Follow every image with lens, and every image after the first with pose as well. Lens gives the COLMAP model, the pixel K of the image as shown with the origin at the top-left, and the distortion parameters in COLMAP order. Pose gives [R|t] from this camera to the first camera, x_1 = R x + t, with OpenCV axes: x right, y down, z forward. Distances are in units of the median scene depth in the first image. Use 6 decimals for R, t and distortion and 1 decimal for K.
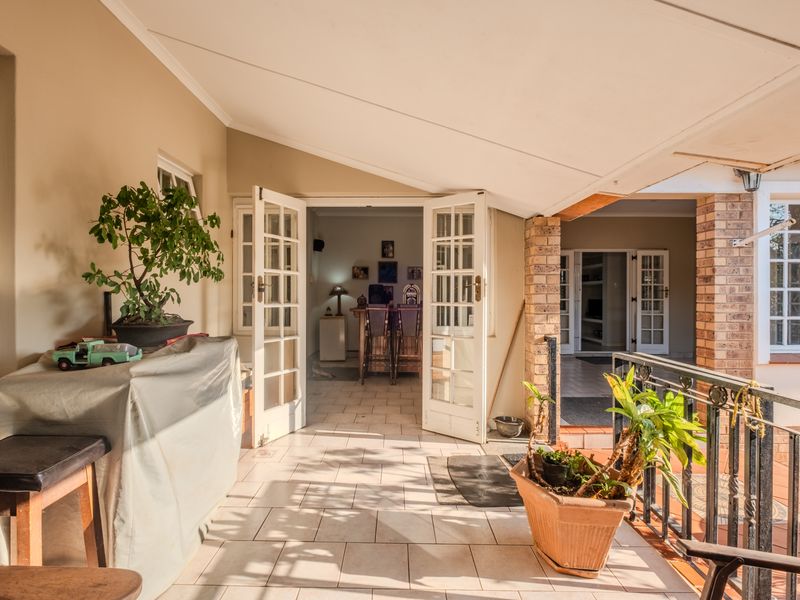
lens RADIAL K [[397.4, 0, 397.4], [0, 397.4, 293.2], [0, 0, 1]] dist [-0.000946, -0.000279]
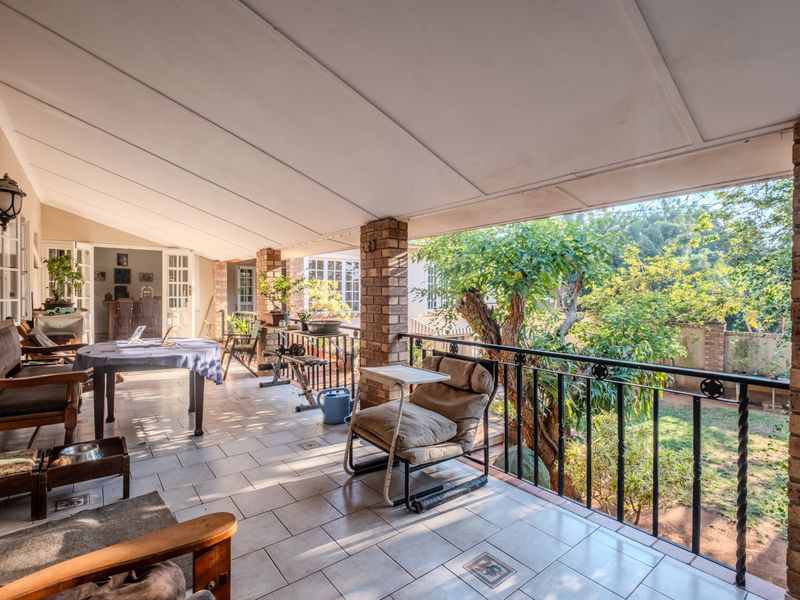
lens RADIAL K [[397.4, 0, 397.4], [0, 397.4, 293.2], [0, 0, 1]] dist [-0.000946, -0.000279]
pose [[0.789875, 0.003146, 0.613260, -0.250937], [-0.007125, 0.999966, 0.004047, -0.012306], [-0.613226, -0.007566, 0.789871, -1.493554]]
